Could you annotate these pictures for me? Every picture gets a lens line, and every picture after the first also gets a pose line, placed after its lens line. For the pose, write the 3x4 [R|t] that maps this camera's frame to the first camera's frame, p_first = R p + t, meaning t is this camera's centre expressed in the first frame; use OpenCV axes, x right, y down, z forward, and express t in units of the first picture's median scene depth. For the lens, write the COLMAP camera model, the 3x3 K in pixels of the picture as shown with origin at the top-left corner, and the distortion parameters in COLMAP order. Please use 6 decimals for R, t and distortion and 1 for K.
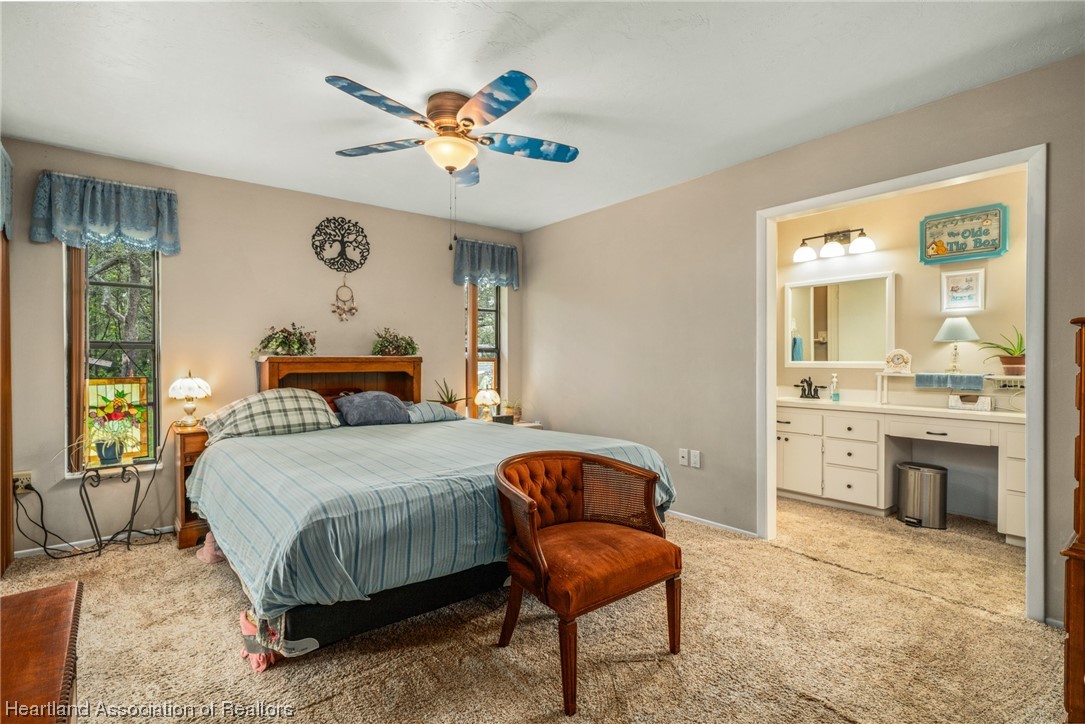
lens RADIAL K [[531.4, 0, 542.5], [0, 531.4, 362.0], [0, 0, 1]] dist [0.005734, 0.000295]
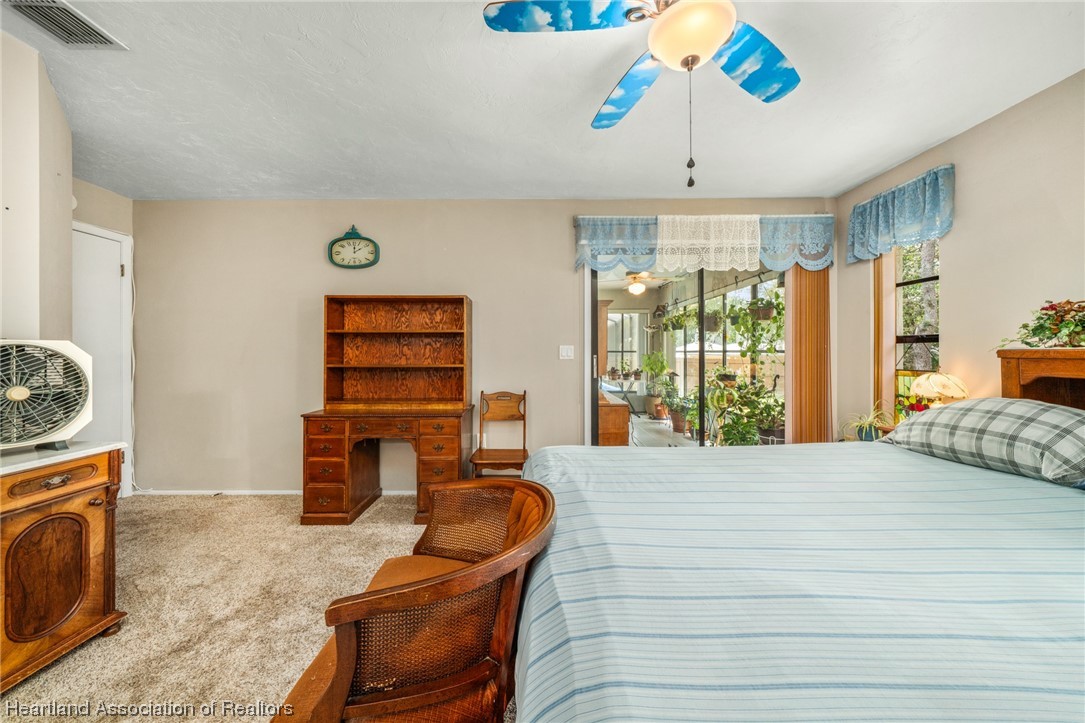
lens RADIAL K [[377.5, 0, 538.2], [0, 377.5, 352.7], [0, 0, 1]] dist [0.000740, 0.000016]
pose [[-0.627086, 0.003197, -0.778943, 0.232420], [-0.002524, 0.999978, 0.006136, -0.007470], [0.778946, 0.005814, -0.627065, 0.869873]]
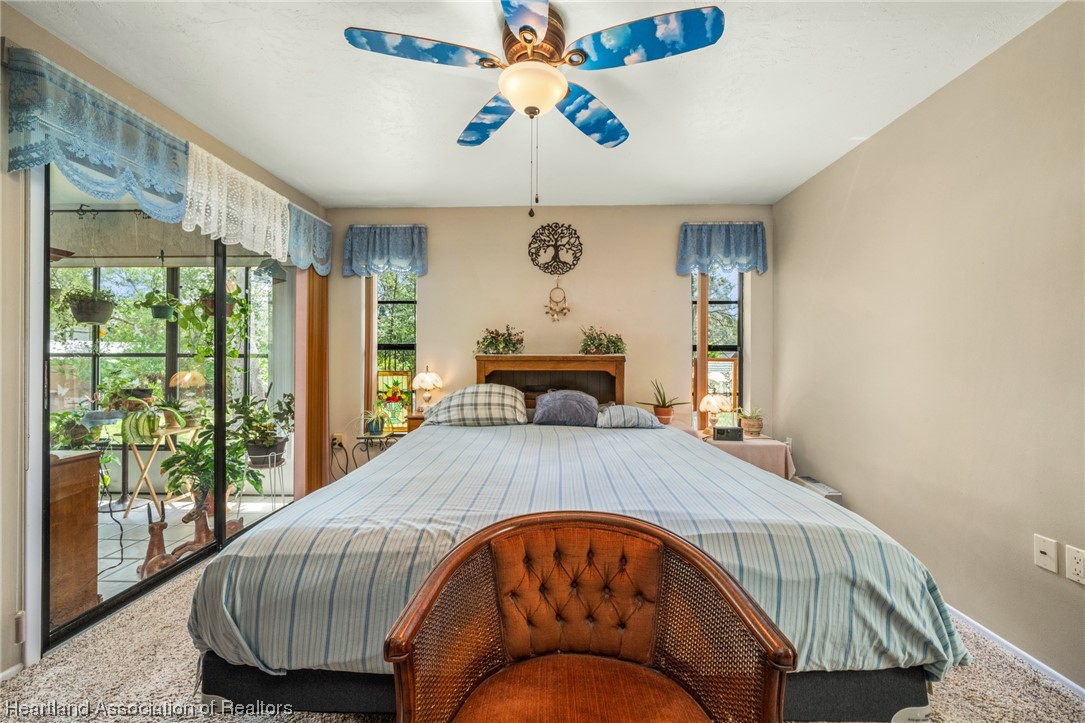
lens RADIAL K [[430.8, 0, 537.6], [0, 430.8, 356.2], [0, 0, 1]] dist [0.000686, 0.000160]
pose [[0.756682, 0.001691, -0.653781, 0.184919], [-0.007551, 0.999953, -0.006153, -0.003597], [0.653740, 0.009593, 0.756659, 0.406721]]
